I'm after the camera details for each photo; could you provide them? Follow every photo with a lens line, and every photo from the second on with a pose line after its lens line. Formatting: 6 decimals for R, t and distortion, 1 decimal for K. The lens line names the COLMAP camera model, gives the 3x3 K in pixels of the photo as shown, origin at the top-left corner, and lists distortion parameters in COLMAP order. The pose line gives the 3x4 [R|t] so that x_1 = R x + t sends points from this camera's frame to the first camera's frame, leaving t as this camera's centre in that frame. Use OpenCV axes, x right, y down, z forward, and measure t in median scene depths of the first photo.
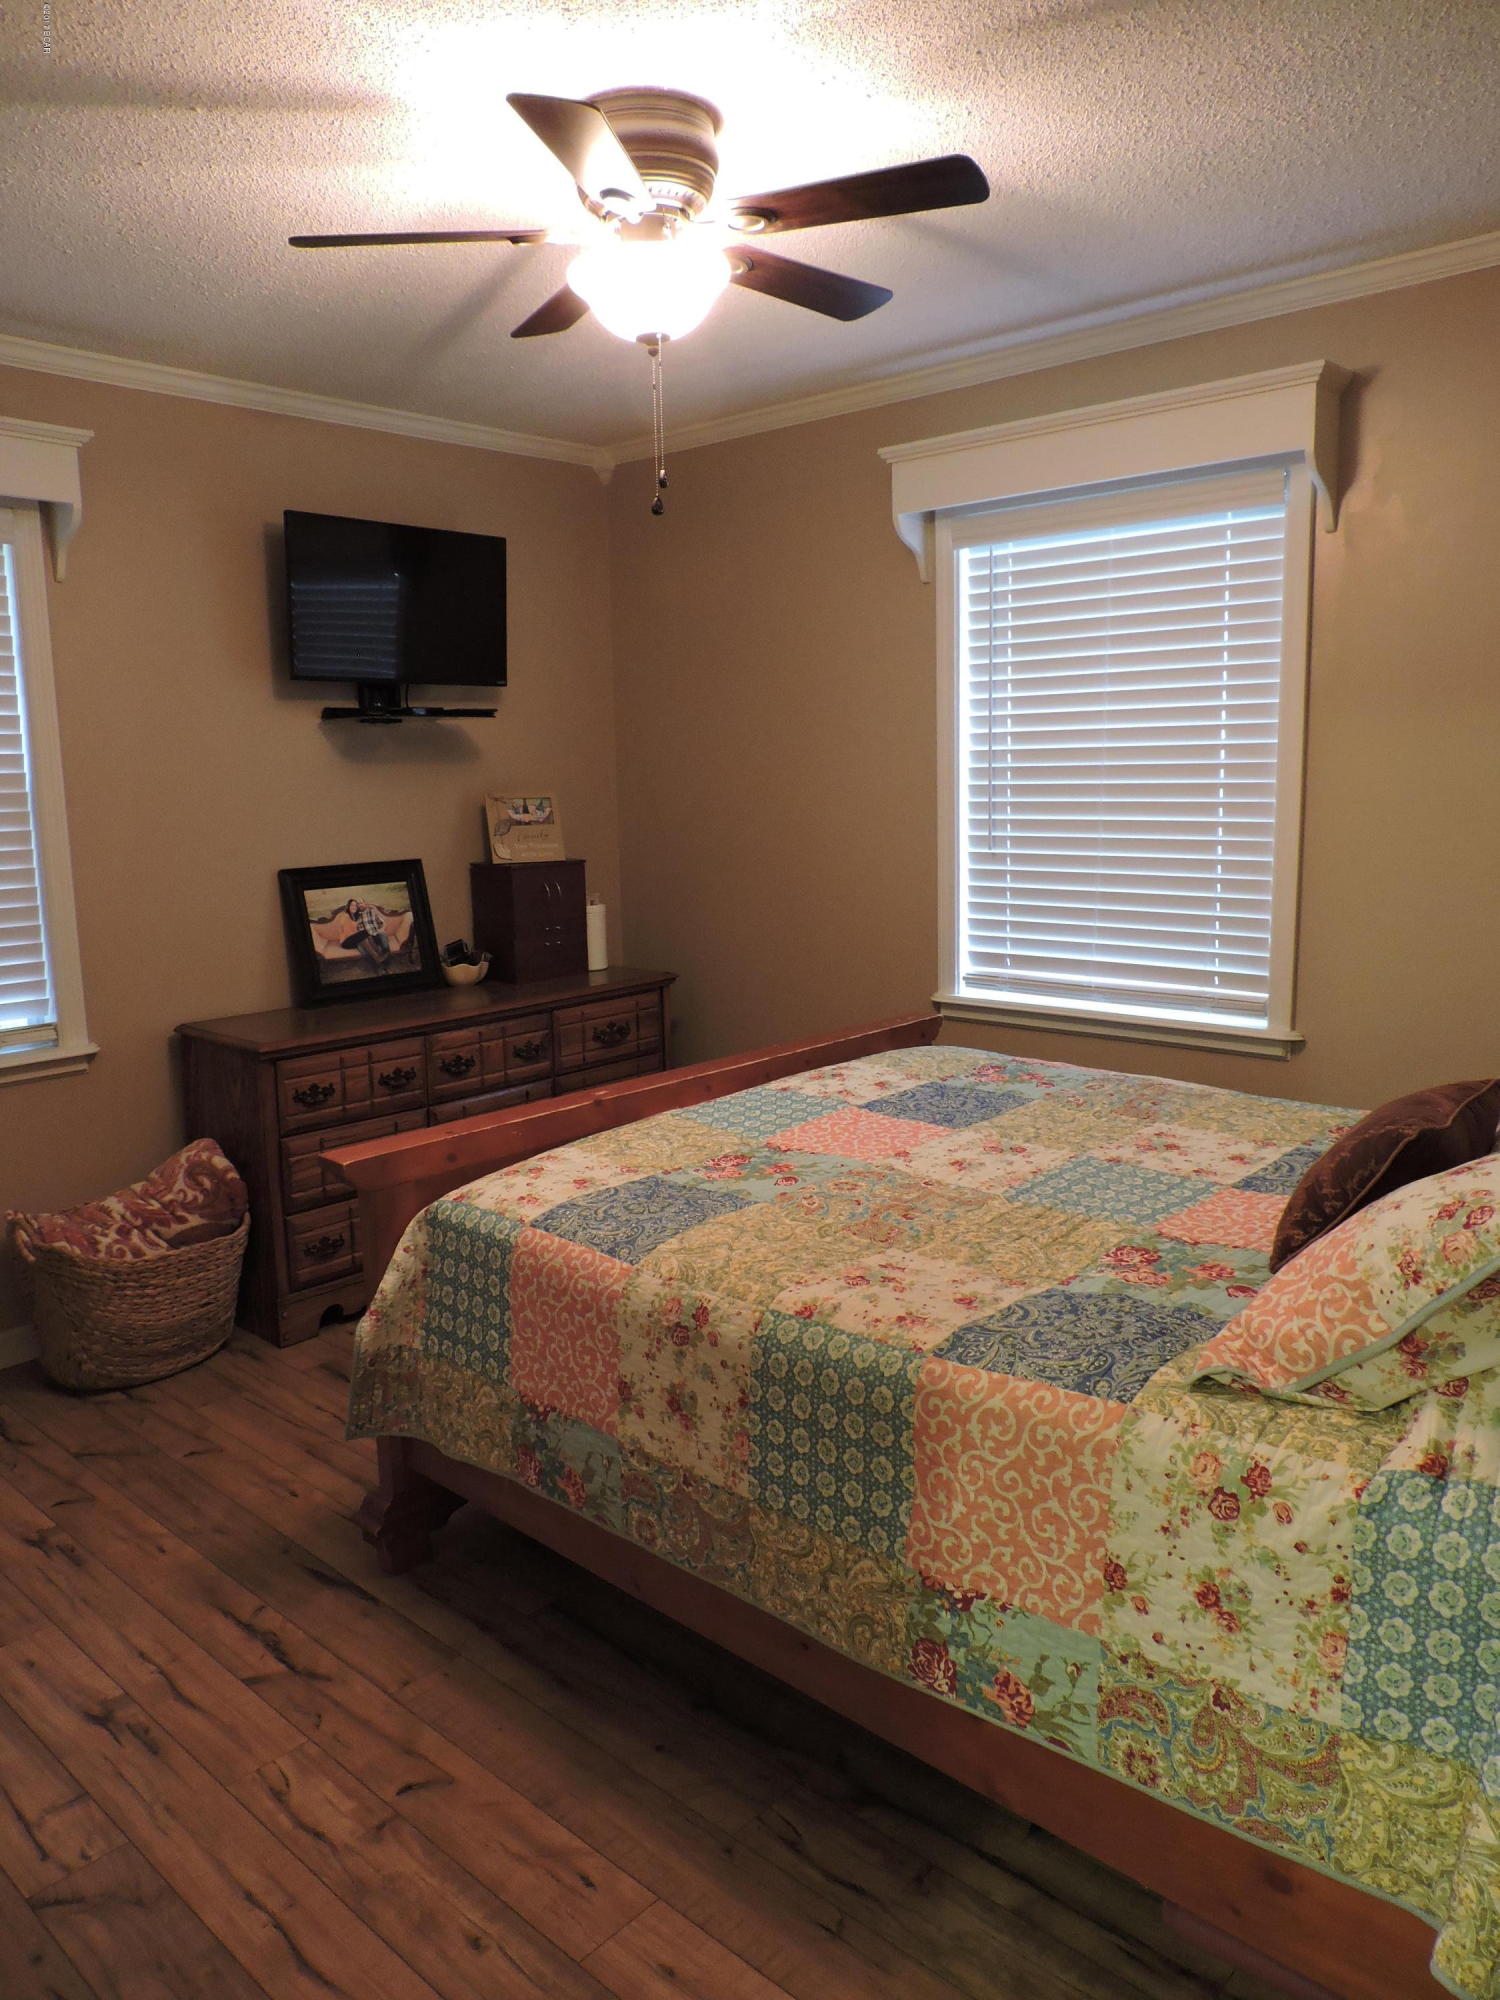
lens RADIAL K [[1416.4, 0, 751.0], [0, 1416.4, 996.7], [0, 0, 1]] dist [-0.022149, 0.007522]
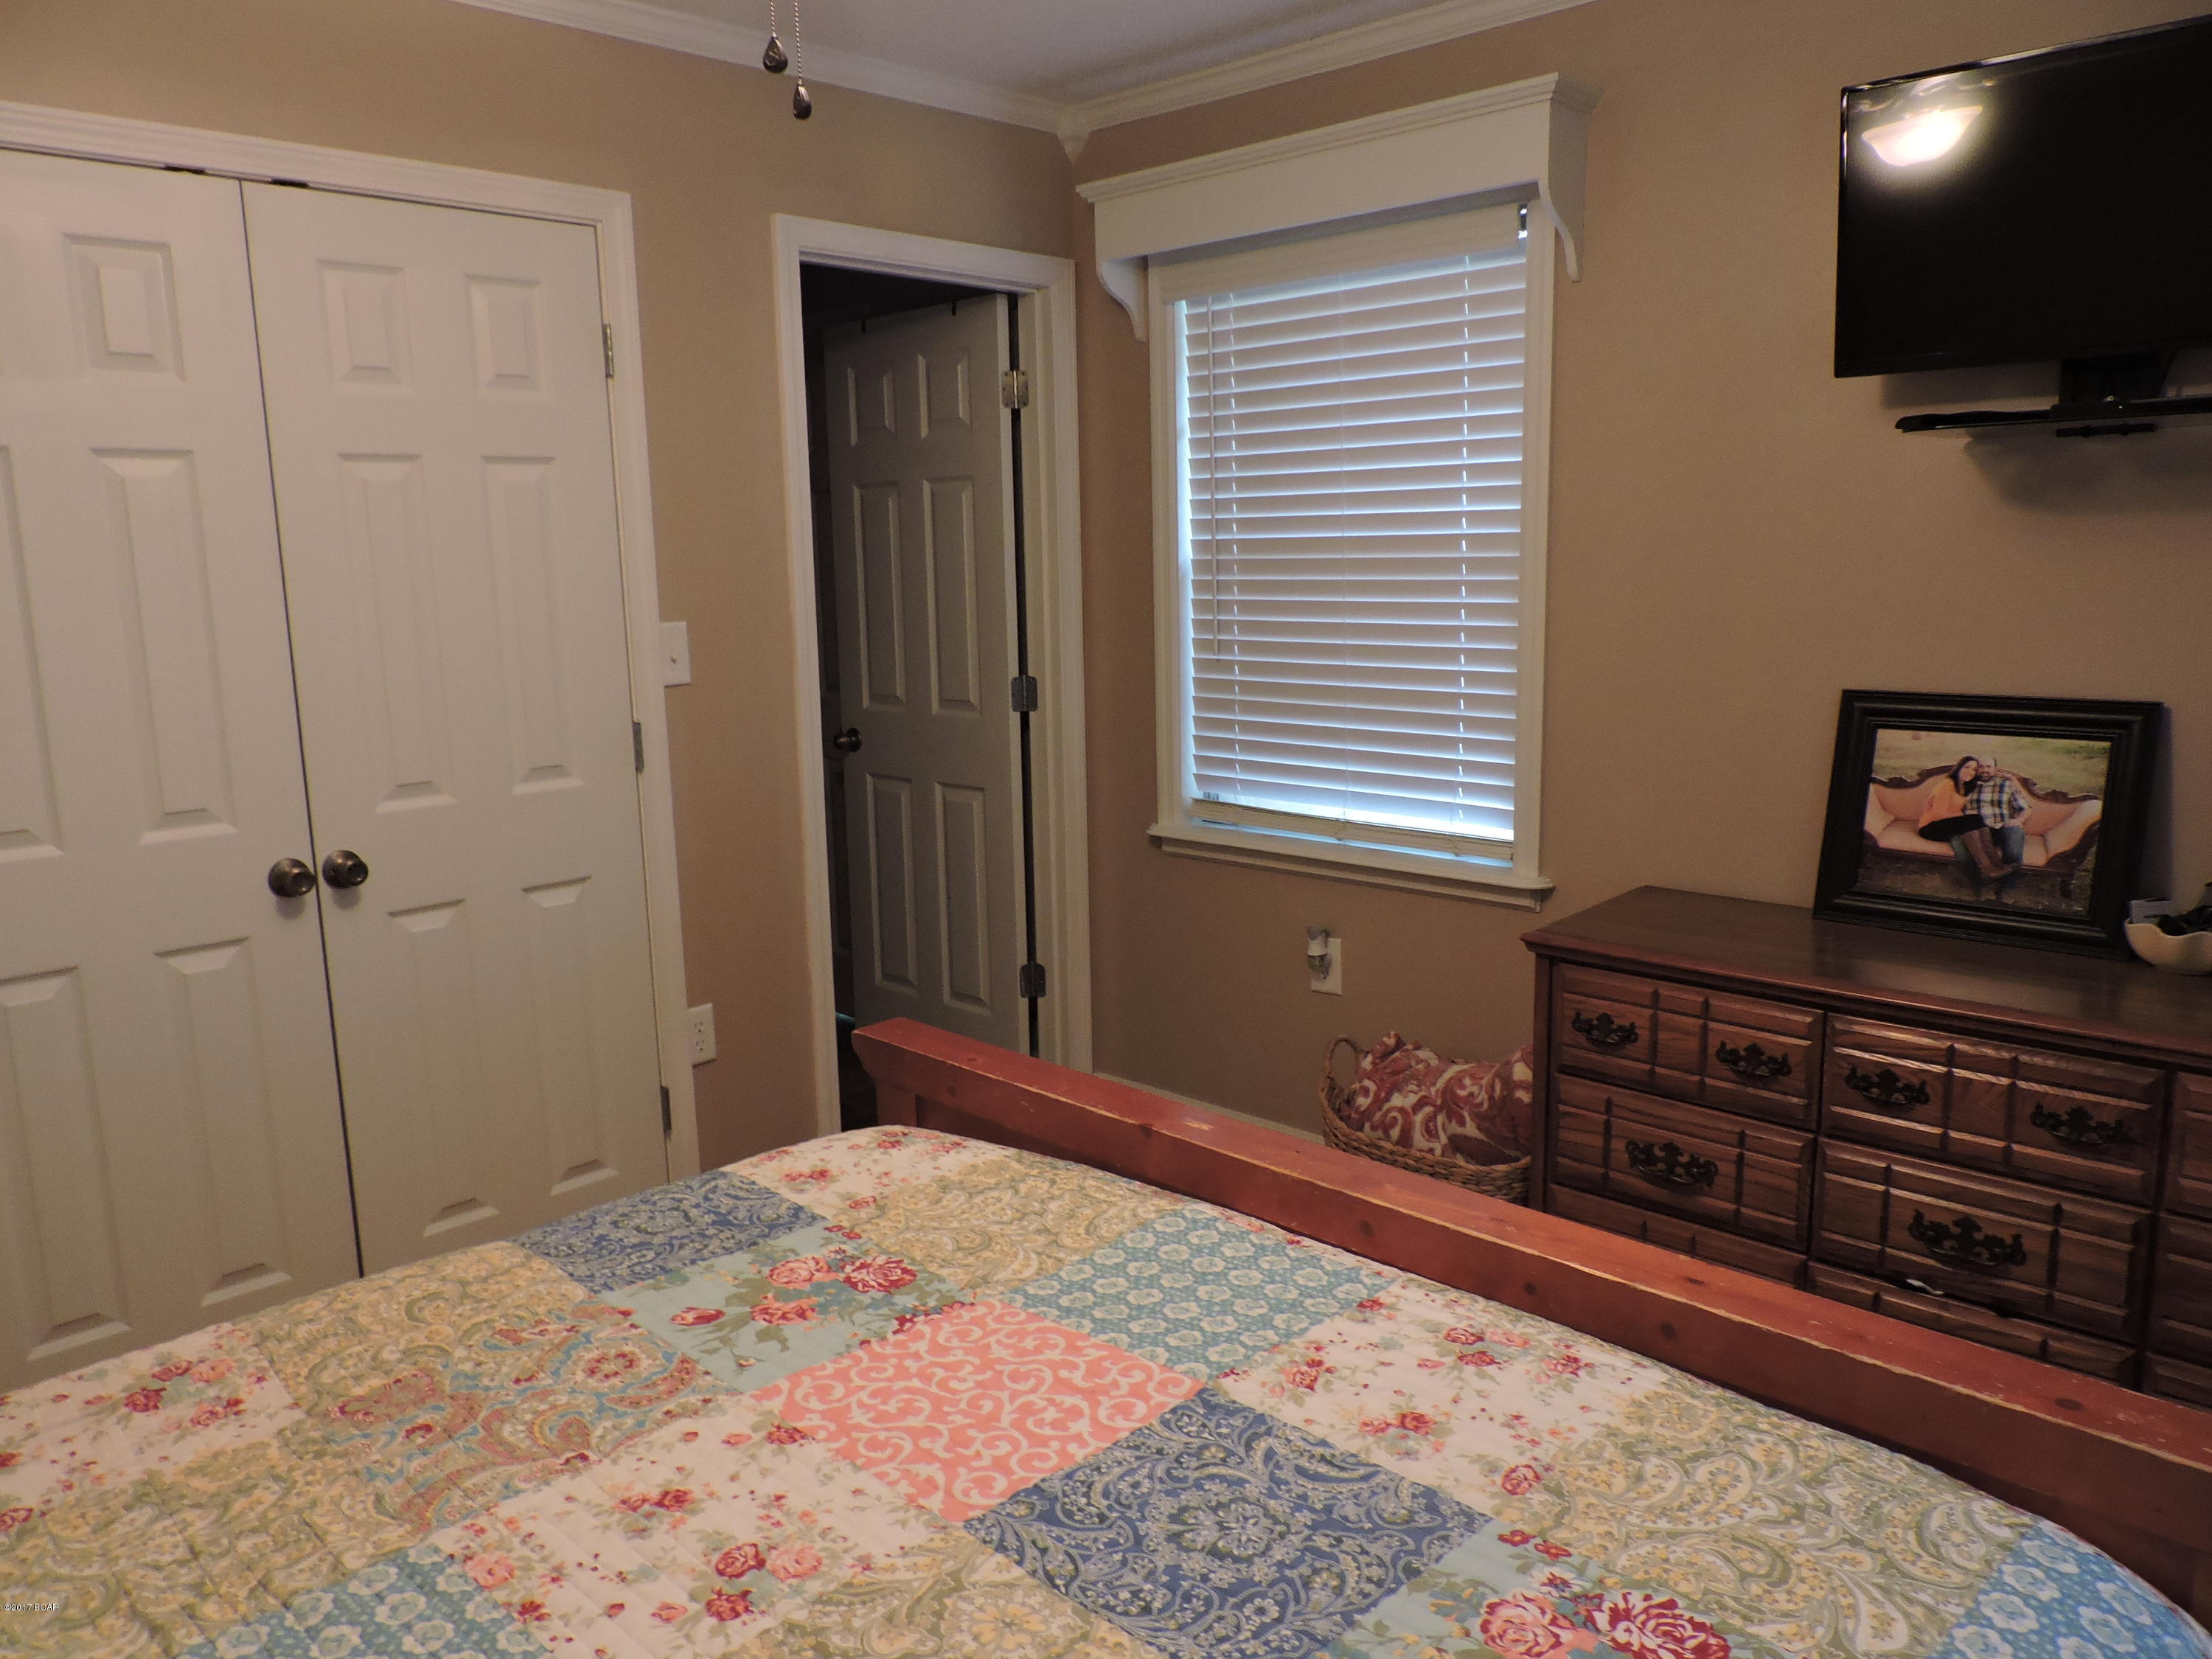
lens RADIAL K [[1566.6, 0, 1107.5], [0, 1566.6, 830.0], [0, 0, 1]] dist [-0.022149, 0.007522]
pose [[-0.034263, 0.196875, -0.979830, 0.389173], [-0.135483, 0.970440, 0.199725, -0.133682], [0.990187, 0.139594, -0.006577, 0.756075]]
